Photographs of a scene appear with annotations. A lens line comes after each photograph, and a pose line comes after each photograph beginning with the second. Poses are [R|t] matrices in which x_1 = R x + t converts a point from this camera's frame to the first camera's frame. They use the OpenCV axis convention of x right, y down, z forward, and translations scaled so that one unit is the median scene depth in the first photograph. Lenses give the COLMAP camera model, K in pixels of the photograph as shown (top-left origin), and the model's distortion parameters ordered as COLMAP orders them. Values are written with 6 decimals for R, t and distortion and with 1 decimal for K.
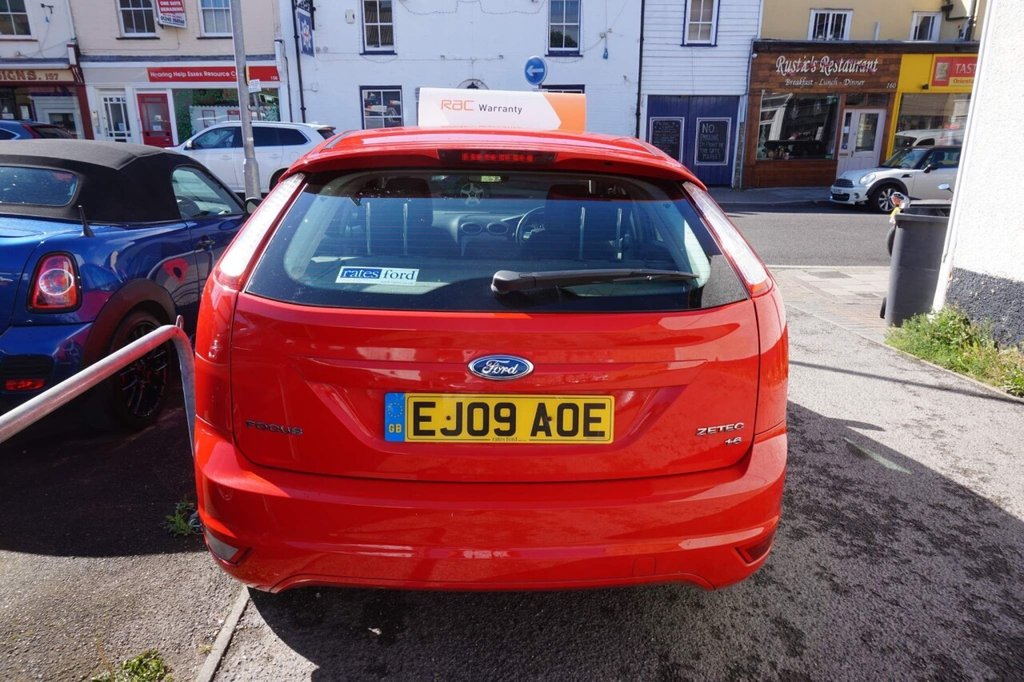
lens RADIAL K [[687.3, 0, 513.7], [0, 687.3, 337.8], [0, 0, 1]] dist [-0.050504, 0.034553]
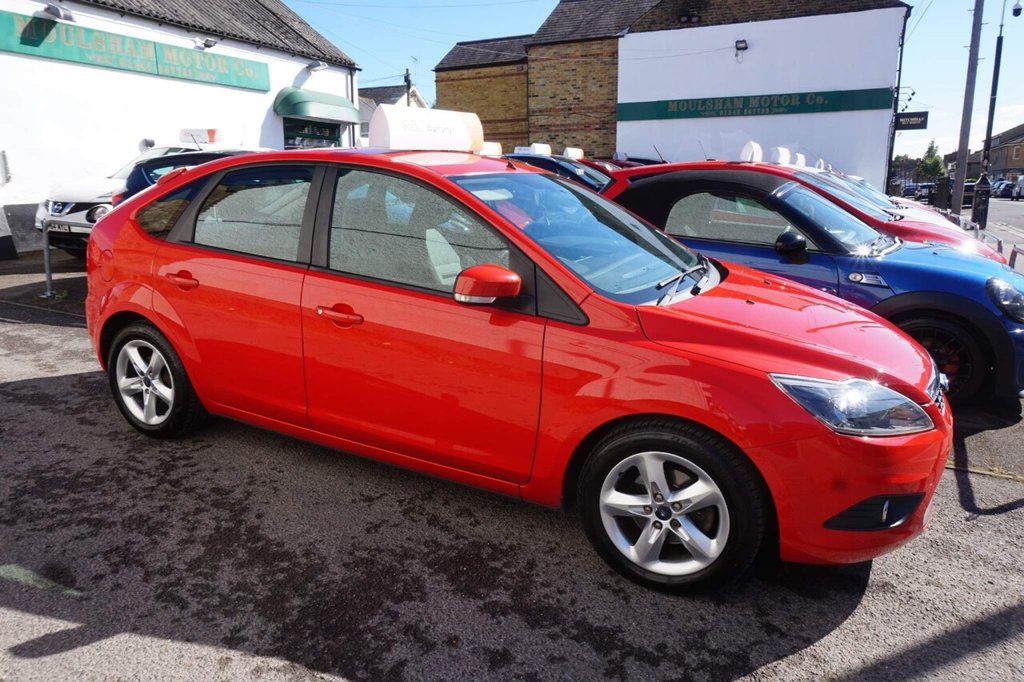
lens RADIAL K [[687.3, 0, 508.0], [0, 687.3, 345.9], [0, 0, 1]] dist [-0.050504, 0.034553]
pose [[-0.495168, 0.189798, -0.847812, 0.155498], [-0.252720, 0.902182, 0.349571, -0.077685], [0.831229, 0.387356, -0.398766, 0.297628]]
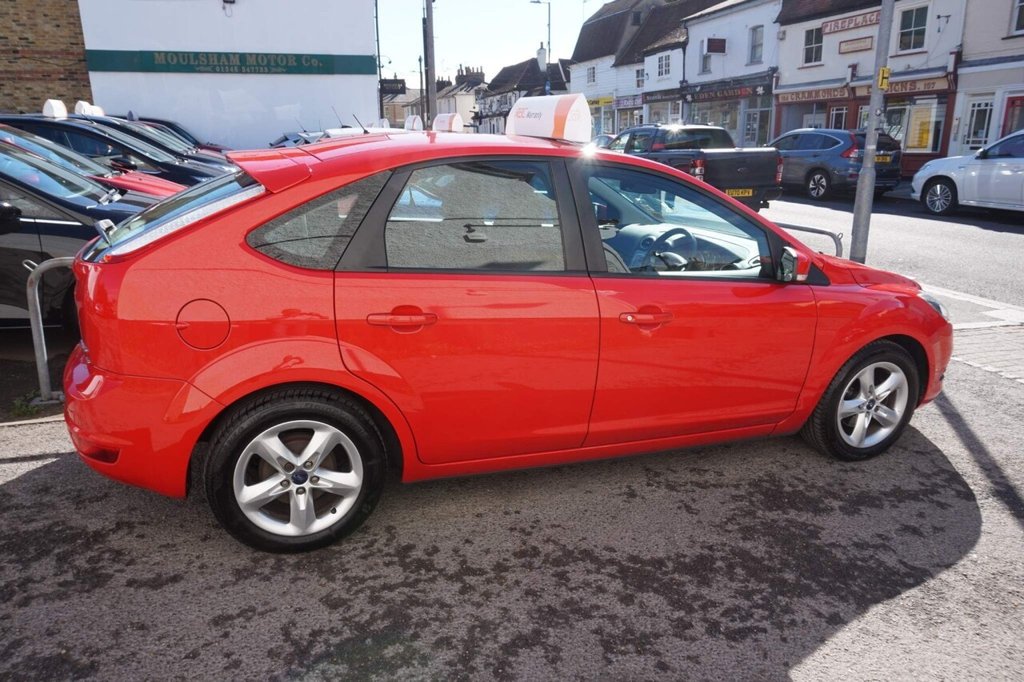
lens RADIAL K [[687.3, 0, 507.6], [0, 687.3, 341.4], [0, 0, 1]] dist [-0.050504, 0.034553]
pose [[0.301937, 0.262270, -0.916542, 0.173182], [-0.267011, 0.946198, 0.182794, -0.034938], [0.915172, 0.189535, 0.355721, 0.121054]]
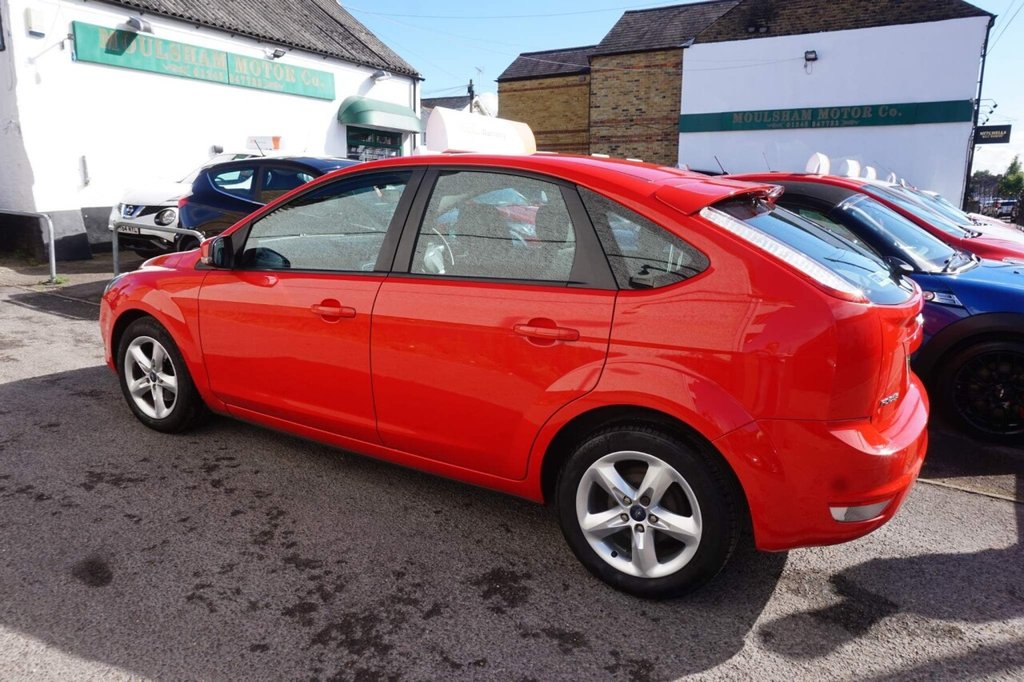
lens RADIAL K [[687.3, 0, 509.9], [0, 687.3, 344.8], [0, 0, 1]] dist [-0.050504, 0.034553]
pose [[-0.565853, 0.159727, -0.808887, 0.150171], [-0.253108, 0.900035, 0.354786, -0.076974], [0.784695, 0.405492, -0.468859, 0.297989]]
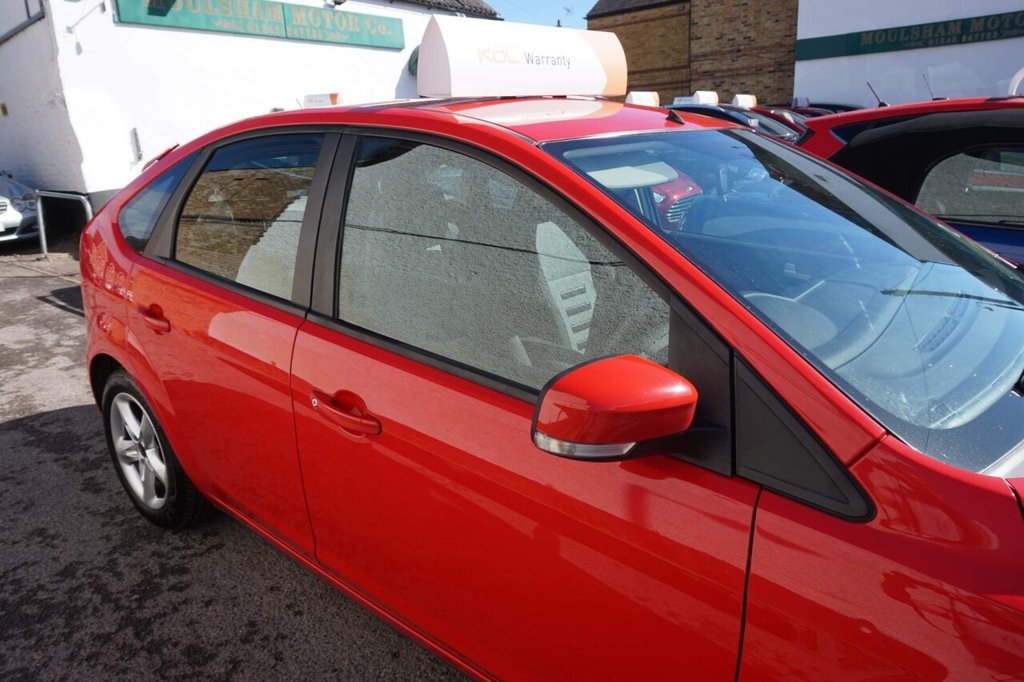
lens RADIAL K [[687.3, 0, 509.5], [0, 687.3, 342.7], [0, 0, 1]] dist [-0.050504, 0.034553]
pose [[-0.669185, 0.222921, -0.708871, 0.086320], [-0.179400, 0.877260, 0.445232, -0.068719], [0.721115, 0.425114, -0.547057, 0.258599]]
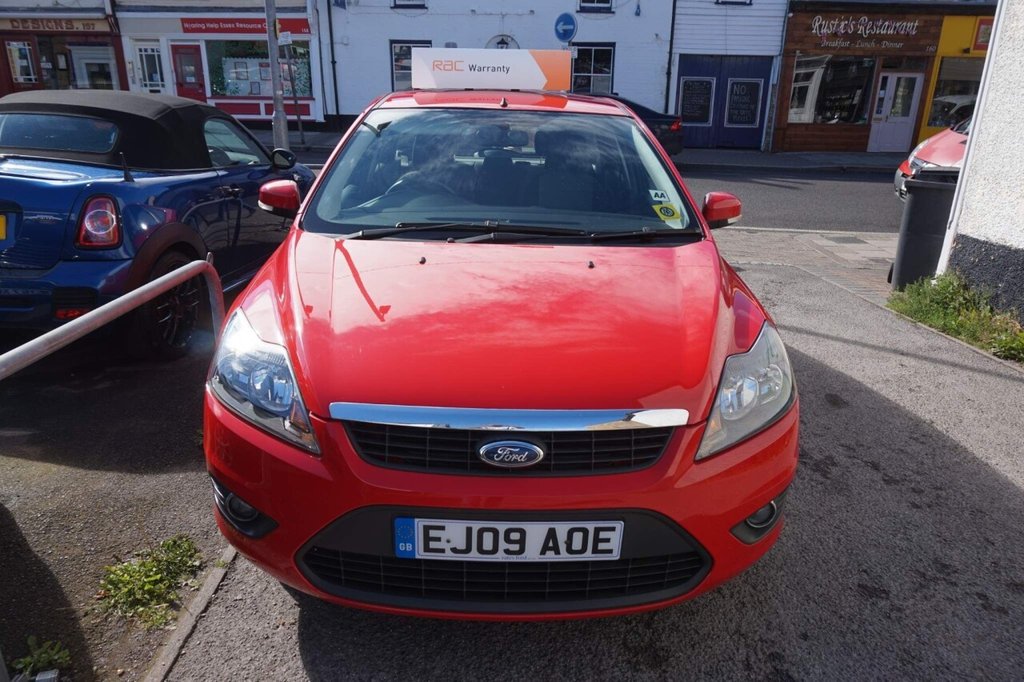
lens RADIAL K [[685.1, 0, 514.6], [0, 685.1, 336.1], [0, 0, 1]] dist [-0.052095, 0.033709]
pose [[0.998912, 0.030832, -0.034987, 0.007398], [-0.028818, 0.997977, 0.056664, 0.003642], [0.036663, -0.055594, 0.997780, -0.014185]]
